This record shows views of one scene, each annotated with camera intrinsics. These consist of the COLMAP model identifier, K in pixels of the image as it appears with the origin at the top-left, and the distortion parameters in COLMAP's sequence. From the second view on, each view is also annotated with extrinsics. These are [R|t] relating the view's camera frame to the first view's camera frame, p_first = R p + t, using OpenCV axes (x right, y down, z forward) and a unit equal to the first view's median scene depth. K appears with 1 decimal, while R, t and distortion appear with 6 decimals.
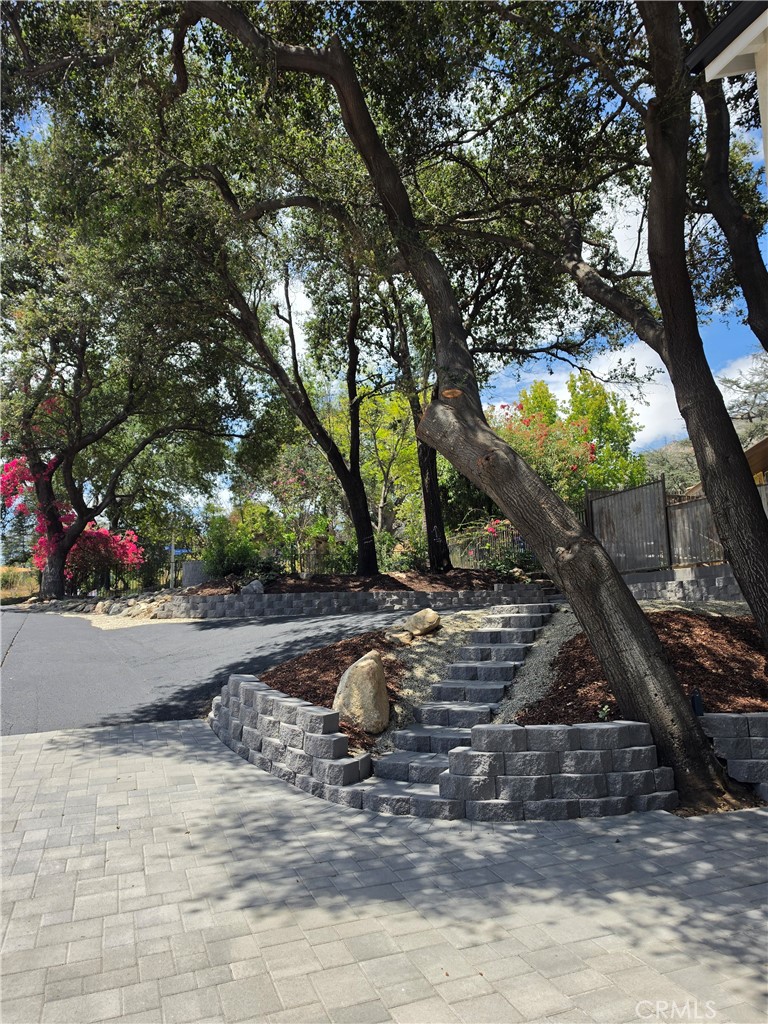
lens RADIAL K [[705.7, 0, 390.2], [0, 705.7, 512.2], [0, 0, 1]] dist [0.005142, -0.005906]
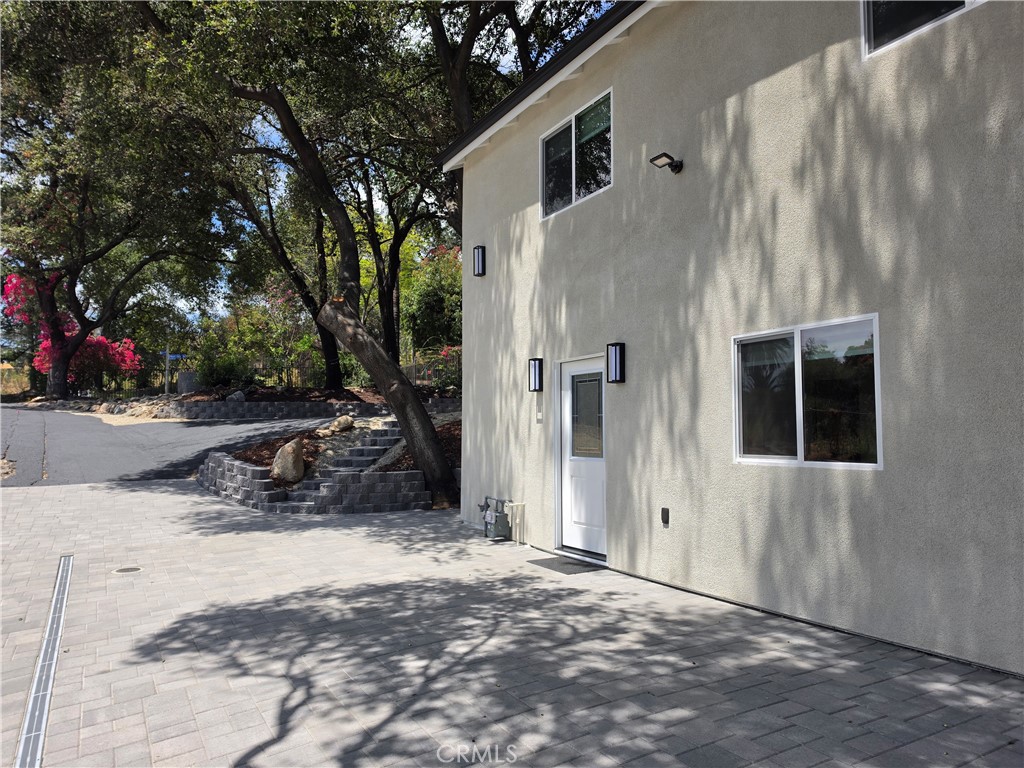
lens RADIAL K [[705.7, 0, 504.8], [0, 705.7, 386.0], [0, 0, 1]] dist [0.005142, -0.005906]
pose [[0.988583, 0.035562, 0.146422, 0.090049], [-0.048454, 0.995164, 0.085444, -0.039278], [-0.142676, -0.091563, 0.985525, -0.288573]]
